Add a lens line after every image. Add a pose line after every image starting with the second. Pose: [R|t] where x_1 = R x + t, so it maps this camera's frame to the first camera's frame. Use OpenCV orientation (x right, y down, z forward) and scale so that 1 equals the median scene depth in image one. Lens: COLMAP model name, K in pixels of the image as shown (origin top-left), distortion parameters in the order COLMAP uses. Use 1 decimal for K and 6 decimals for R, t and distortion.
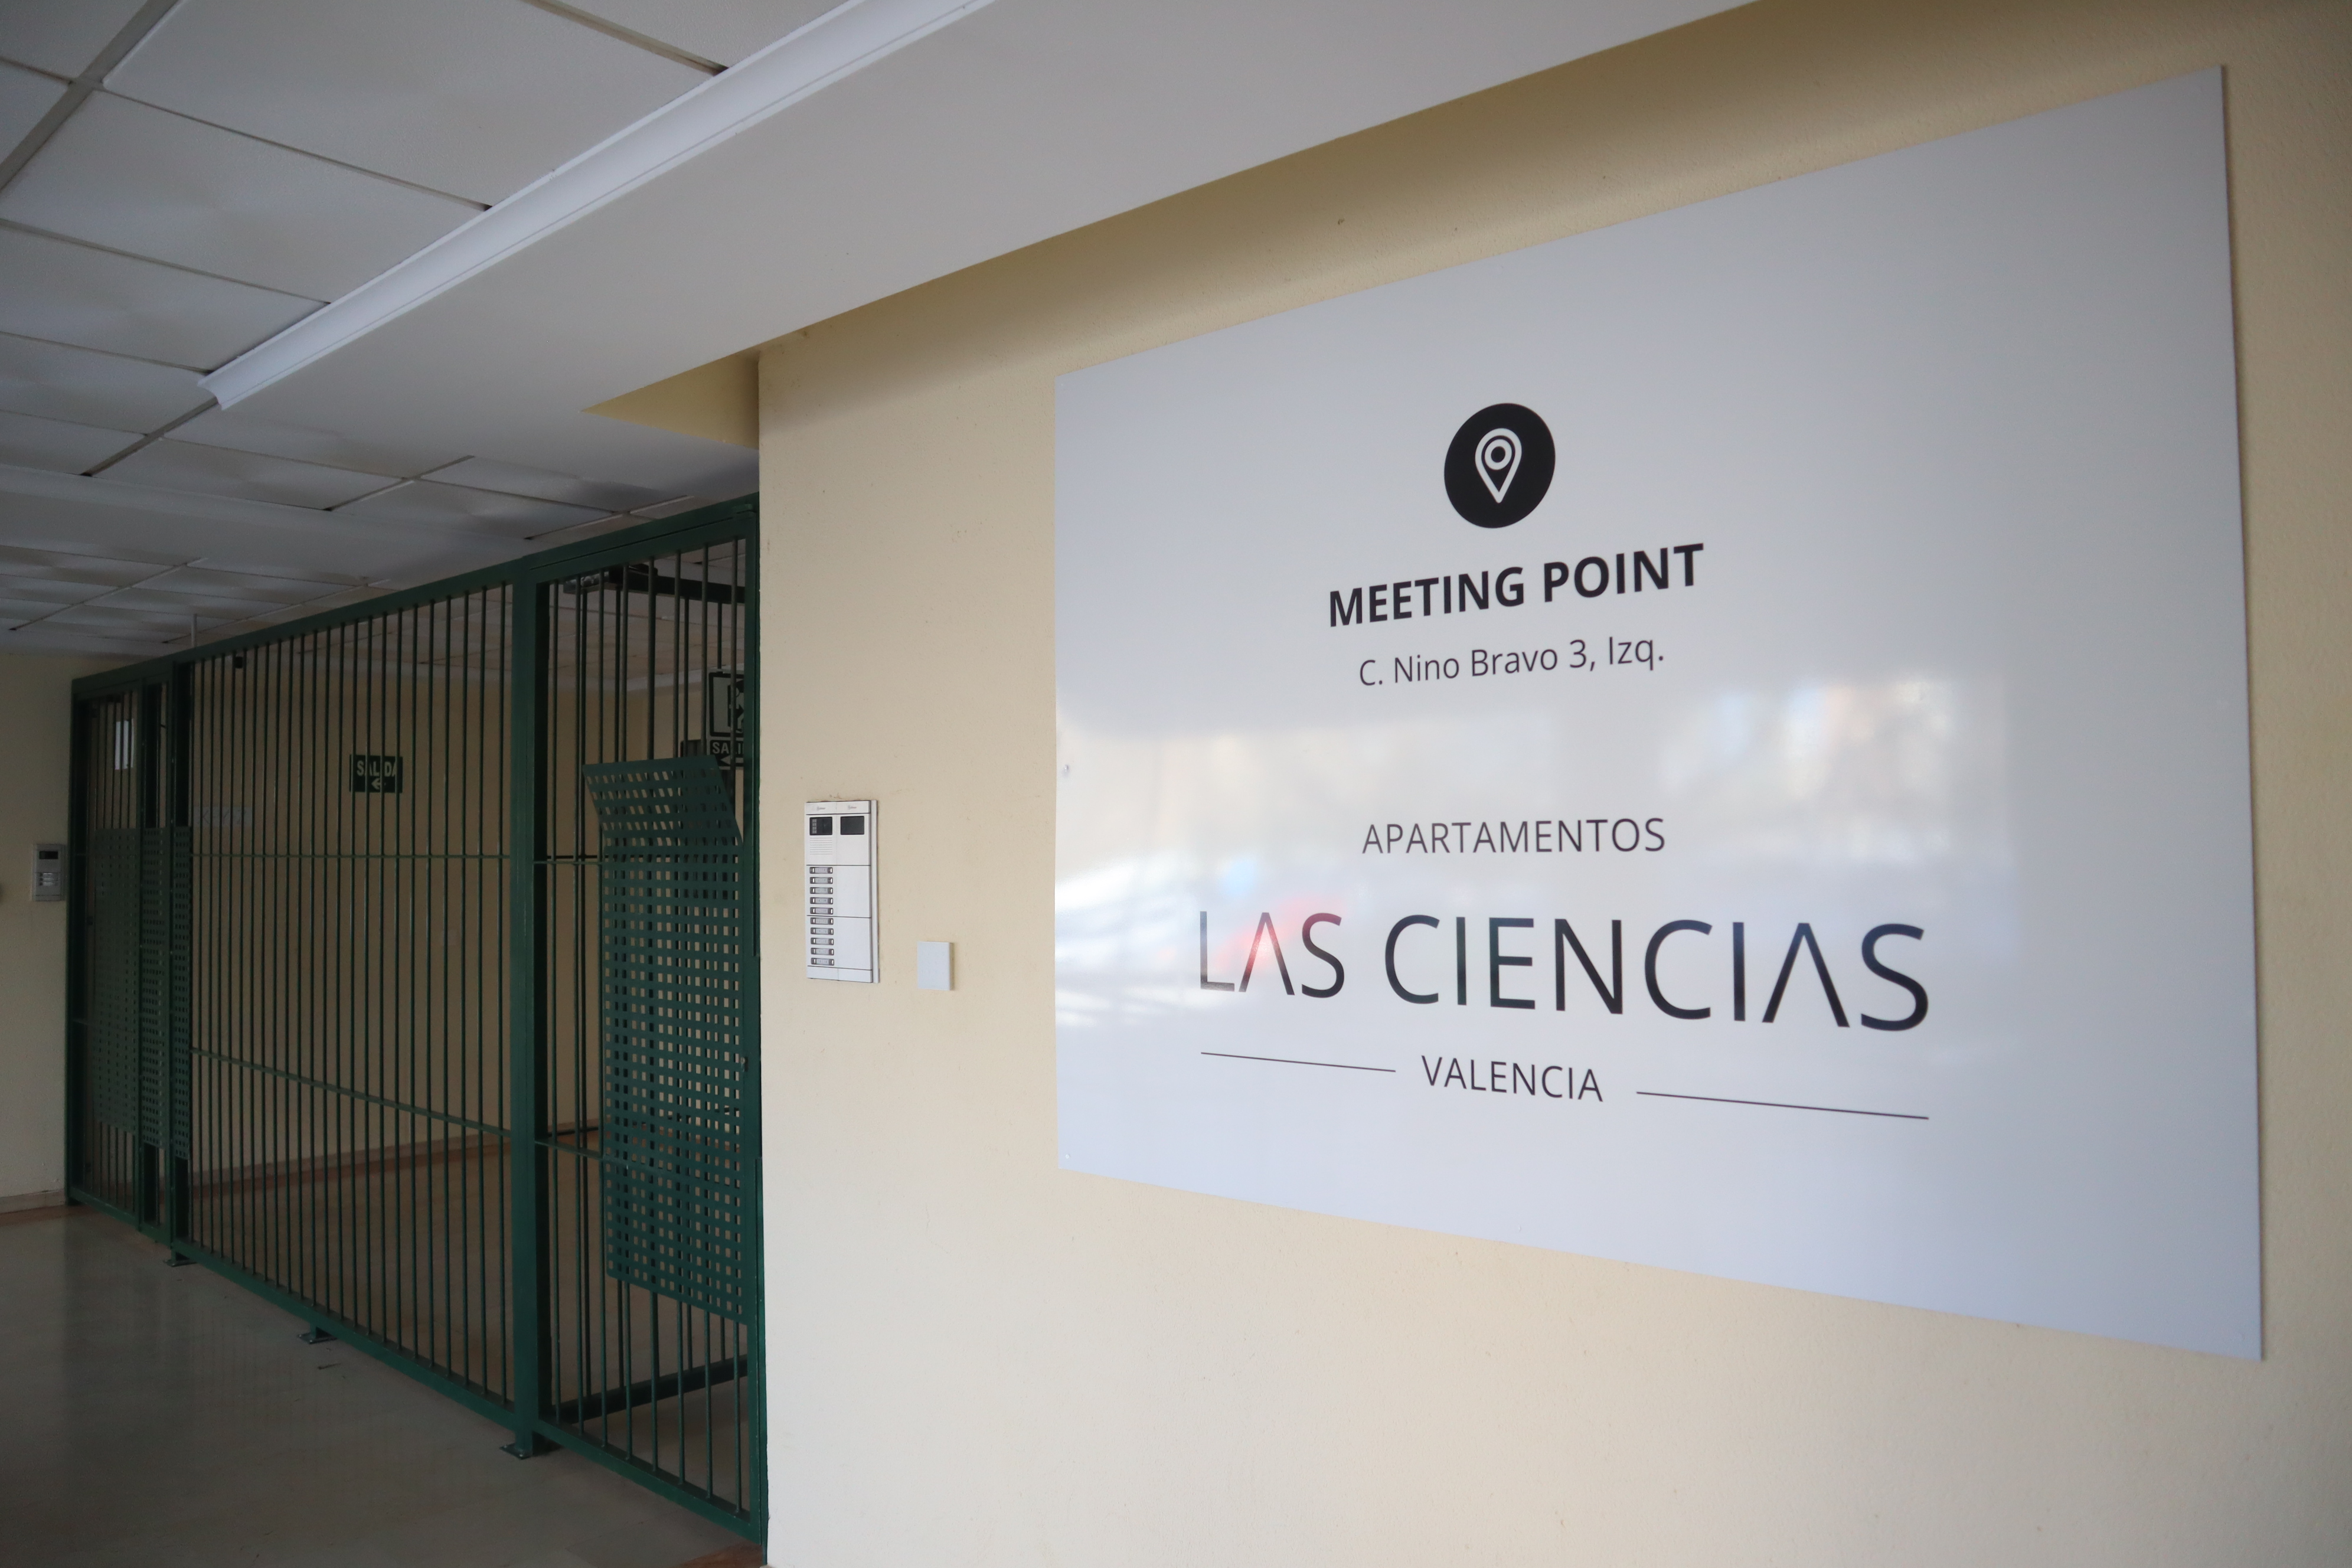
lens RADIAL K [[1626.9, 0, 1176.0], [0, 1626.9, 784.0], [0, 0, 1]] dist [-0.110553, 0.003035]
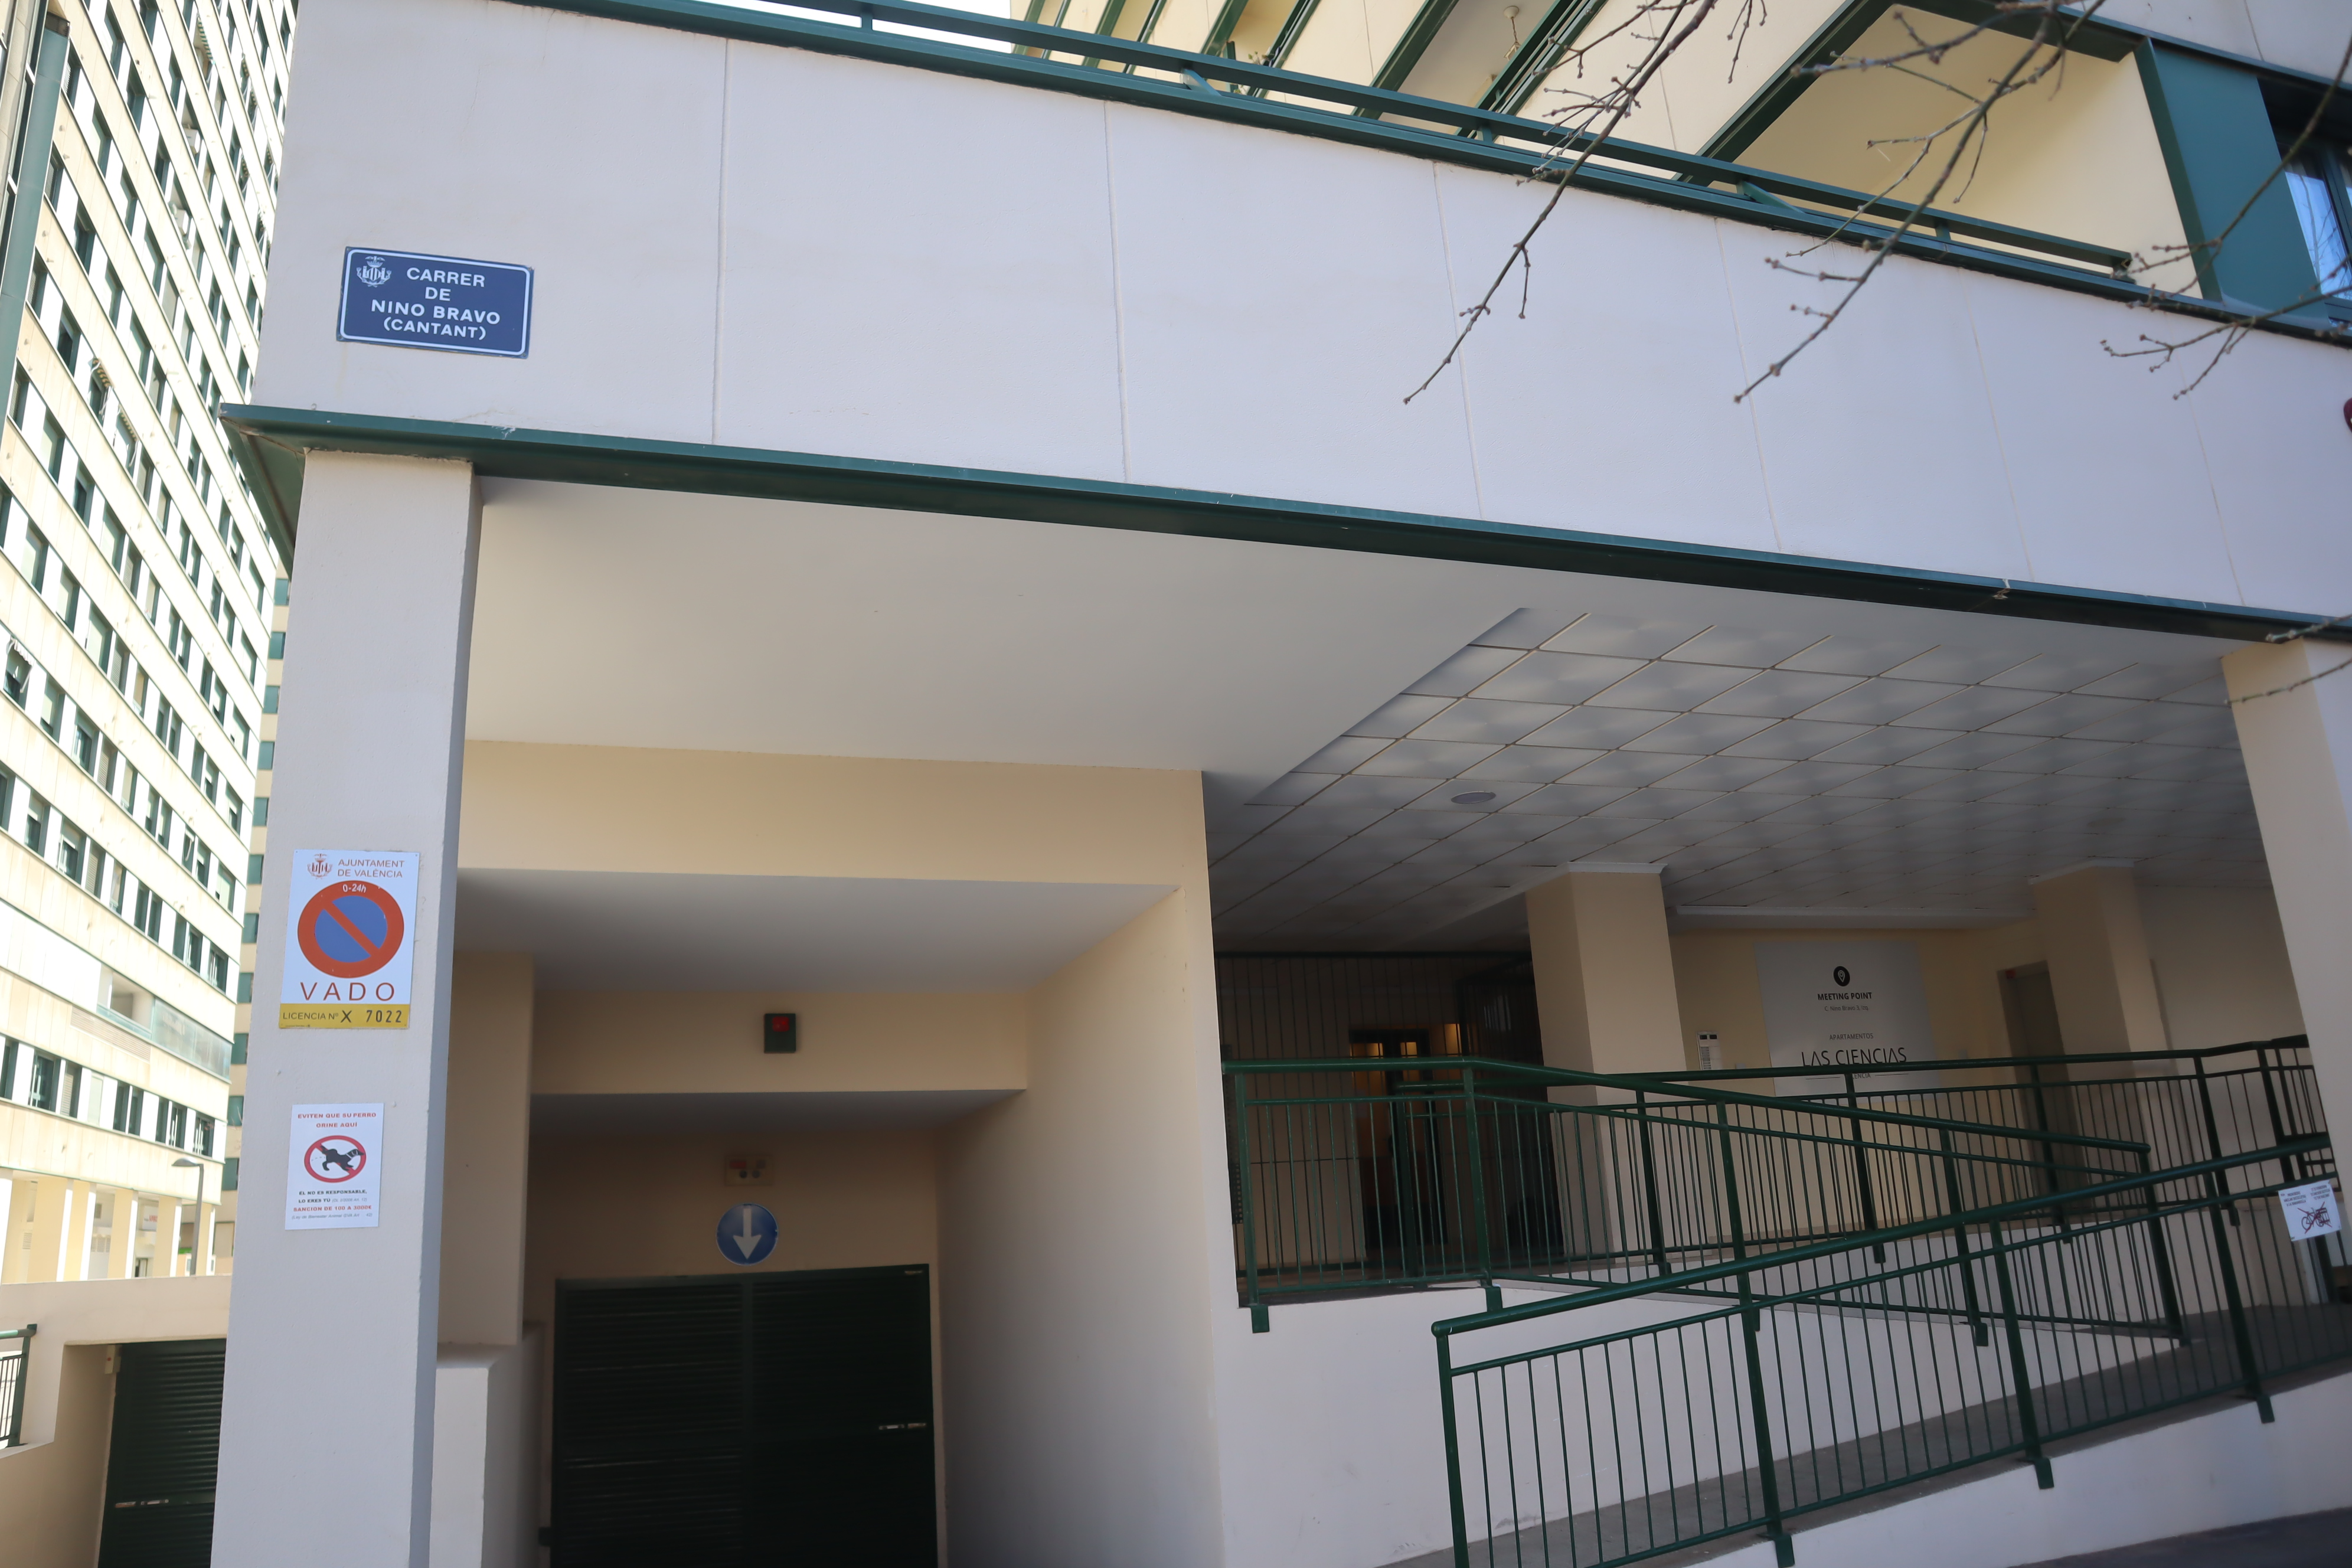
lens RADIAL K [[1626.9, 0, 1176.0], [0, 1626.9, 784.0], [0, 0, 1]] dist [-0.110553, 0.003035]
pose [[0.511050, 0.216250, 0.831904, -6.147553], [0.021265, 0.964358, -0.263744, 0.626691], [-0.859288, 0.152477, 0.488236, 0.102880]]
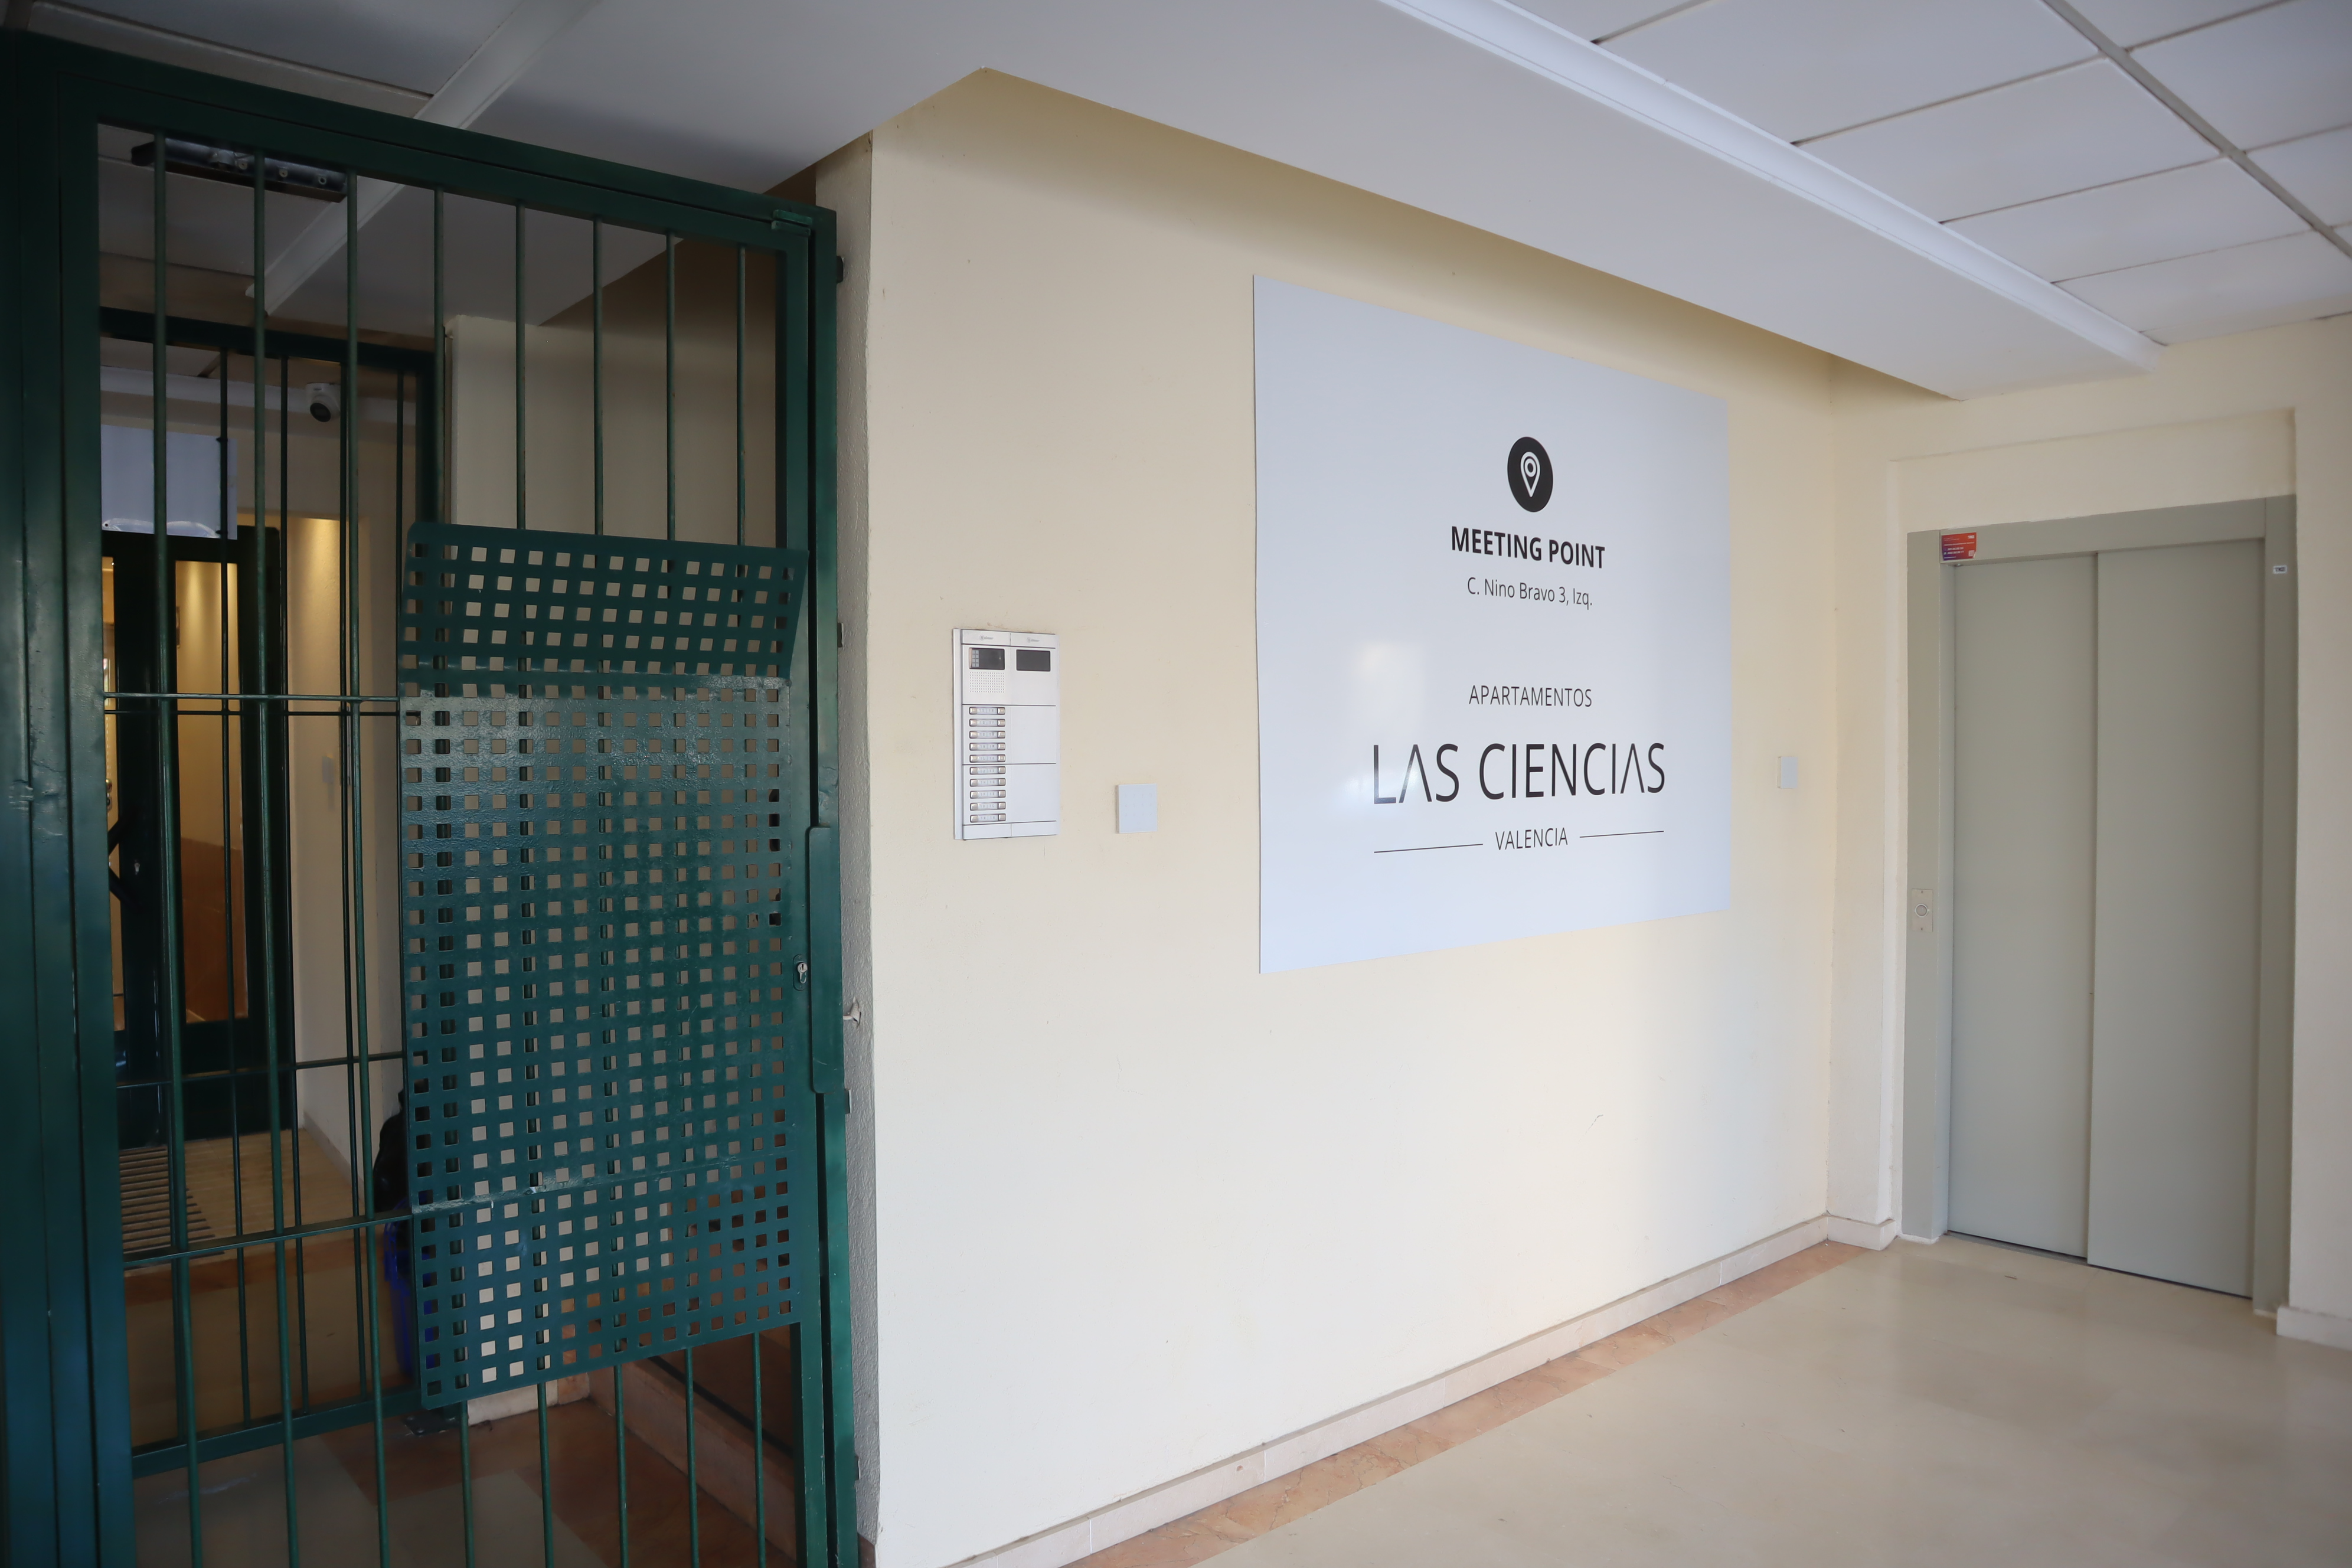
lens RADIAL K [[1626.9, 0, 1176.0], [0, 1626.9, 784.0], [0, 0, 1]] dist [-0.110553, 0.003035]
pose [[0.139273, -0.011750, 0.990184, -1.471404], [-0.031051, 0.999386, 0.016227, 0.104710], [-0.989767, -0.033006, 0.138823, 1.093856]]
